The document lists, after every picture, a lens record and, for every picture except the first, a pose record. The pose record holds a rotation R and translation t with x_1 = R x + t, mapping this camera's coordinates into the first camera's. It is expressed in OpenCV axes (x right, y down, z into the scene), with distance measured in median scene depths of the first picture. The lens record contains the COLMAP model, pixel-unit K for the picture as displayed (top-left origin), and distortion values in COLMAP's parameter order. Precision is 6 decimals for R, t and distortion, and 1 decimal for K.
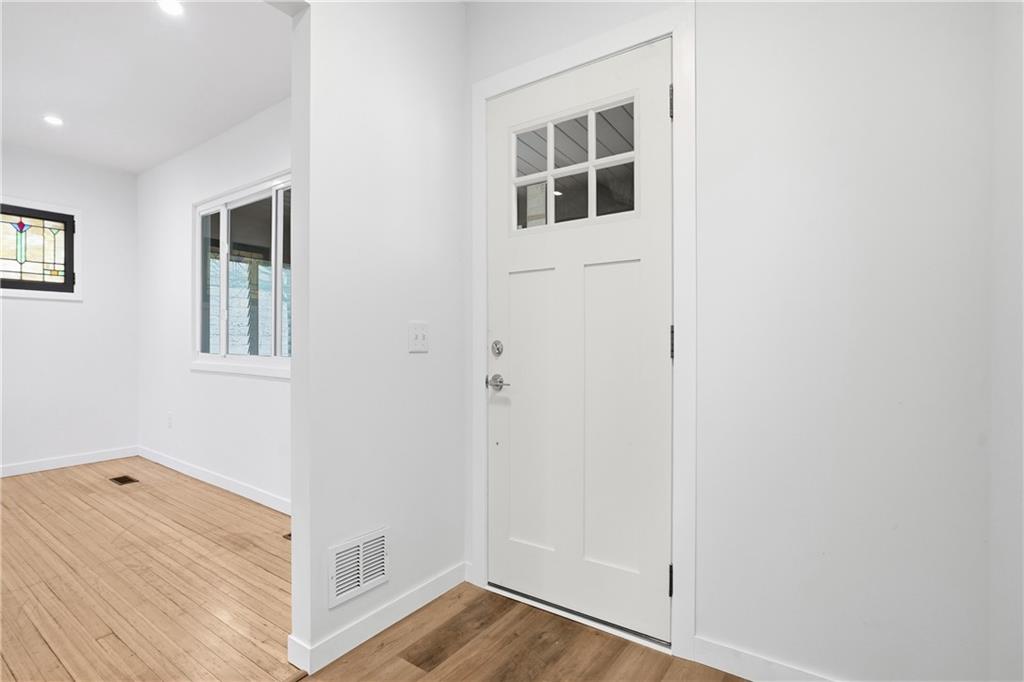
lens RADIAL K [[487.2, 0, 513.6], [0, 487.2, 346.4], [0, 0, 1]] dist [-0.017992, 0.007547]
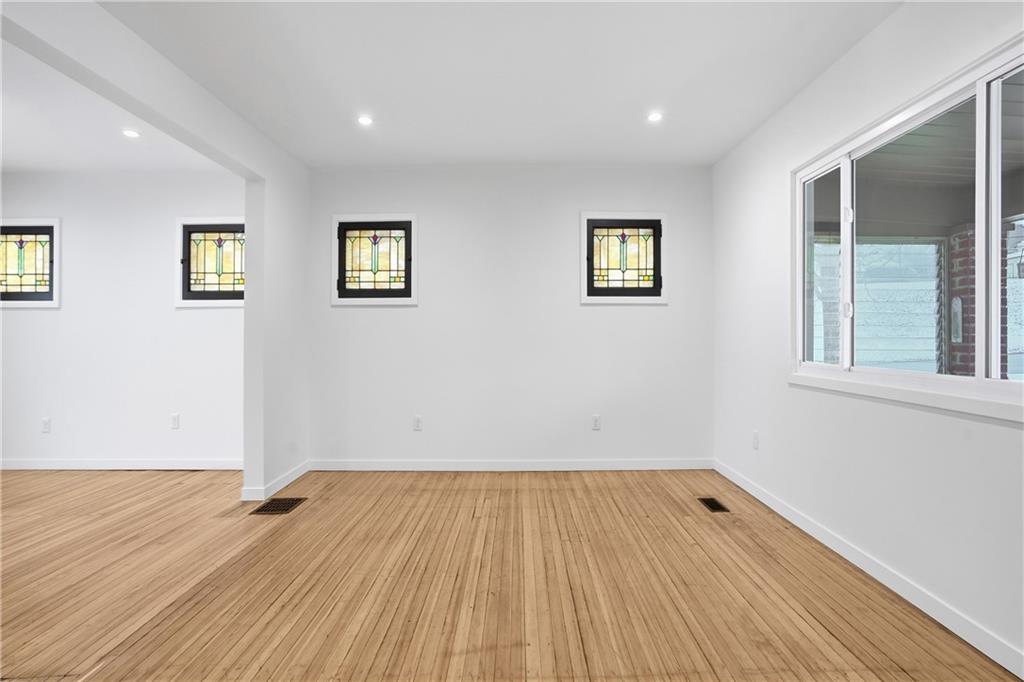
lens RADIAL K [[487.2, 0, 518.7], [0, 487.2, 332.2], [0, 0, 1]] dist [-0.017992, 0.007547]
pose [[0.575689, -0.011381, -0.817590, -0.268568], [-0.009980, 0.999731, -0.020944, -0.012636], [0.817608, 0.020217, 0.575420, 0.186842]]
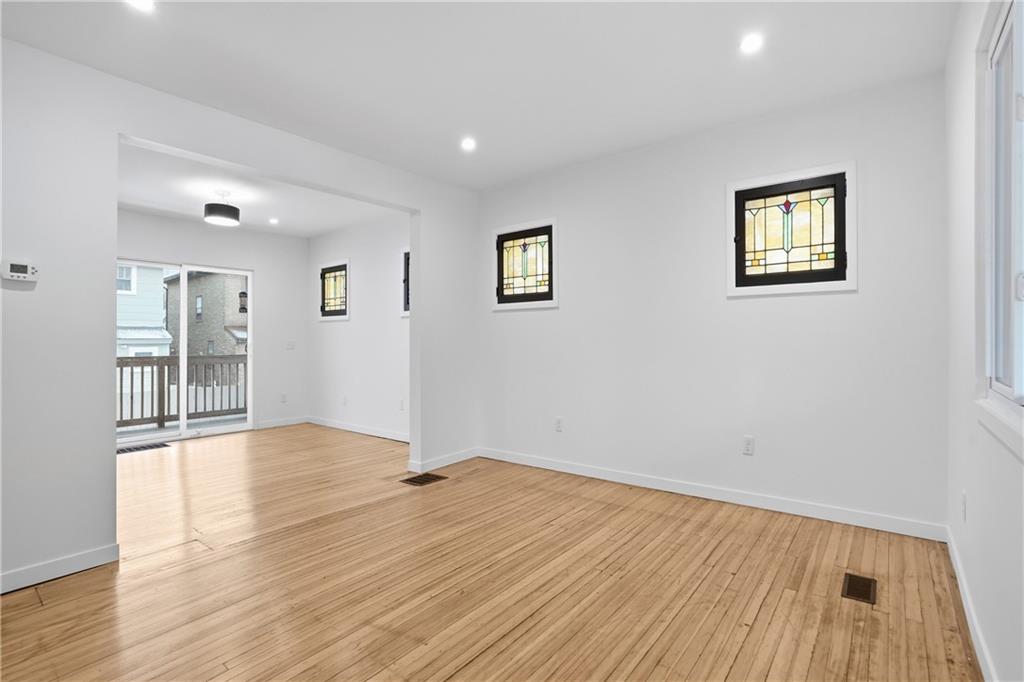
lens RADIAL K [[487.2, 0, 478.9], [0, 487.2, 330.8], [0, 0, 1]] dist [-0.017992, 0.007547]
pose [[-0.071204, -0.005723, -0.997445, -0.167961], [0.000401, 0.999983, -0.005766, -0.033814], [0.997462, -0.000811, -0.071200, 0.535976]]
